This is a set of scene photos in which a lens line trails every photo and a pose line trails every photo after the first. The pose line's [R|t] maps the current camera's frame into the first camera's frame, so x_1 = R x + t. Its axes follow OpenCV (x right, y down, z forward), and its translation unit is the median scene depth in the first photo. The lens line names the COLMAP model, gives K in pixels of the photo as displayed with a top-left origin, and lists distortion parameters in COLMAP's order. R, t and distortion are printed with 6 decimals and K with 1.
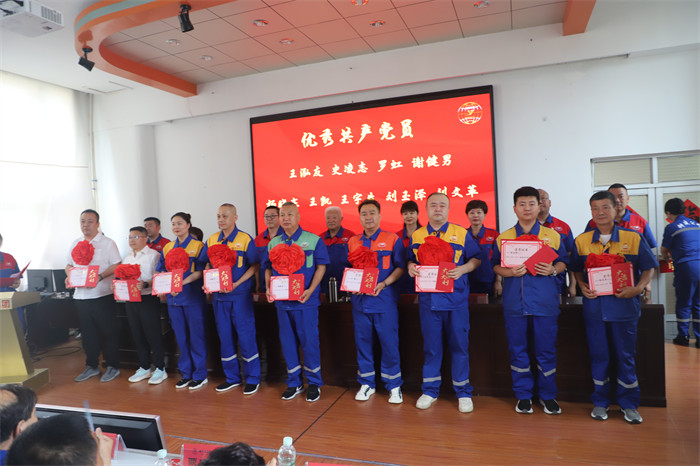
lens RADIAL K [[479.7, 0, 350.0], [0, 479.7, 233.0], [0, 0, 1]] dist [-0.038040, 0.004635]
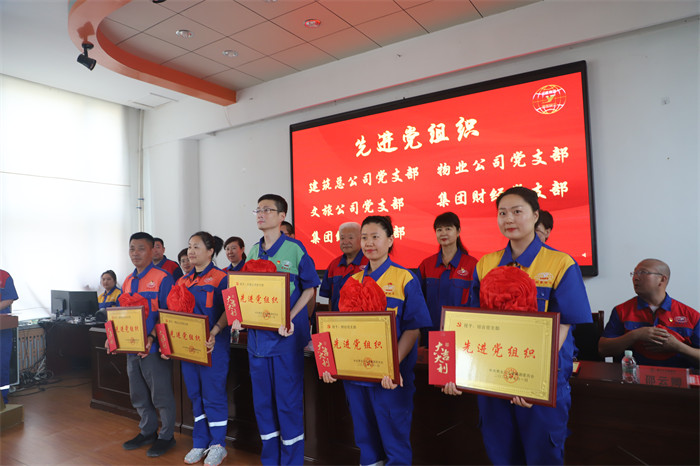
lens RADIAL K [[479.7, 0, 350.0], [0, 479.7, 233.0], [0, 0, 1]] dist [-0.038040, 0.004635]
pose [[0.973927, 0.008890, -0.226686, 0.112830], [-0.023414, 0.997835, -0.061463, 0.007733], [0.225649, 0.065168, 0.972027, 0.225228]]
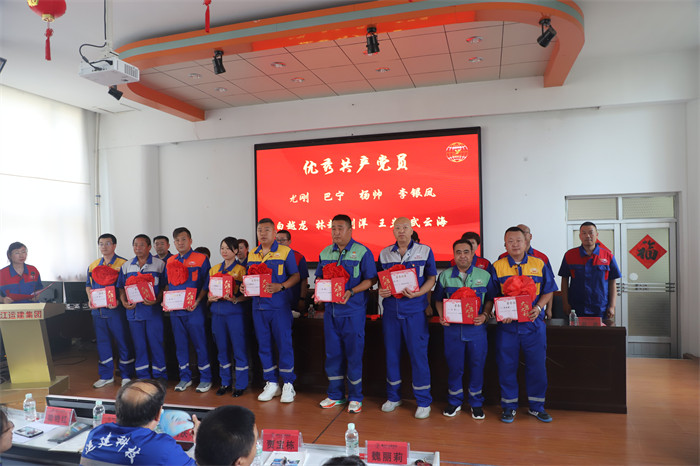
lens RADIAL K [[485.4, 0, 350.0], [0, 485.4, 233.0], [0, 0, 1]] dist [-0.037934, -0.004858]
pose [[0.997676, 0.032004, 0.060147, -0.065294], [-0.029983, 0.998965, -0.034195, -0.014091], [-0.061179, 0.032312, 0.997604, -0.100796]]
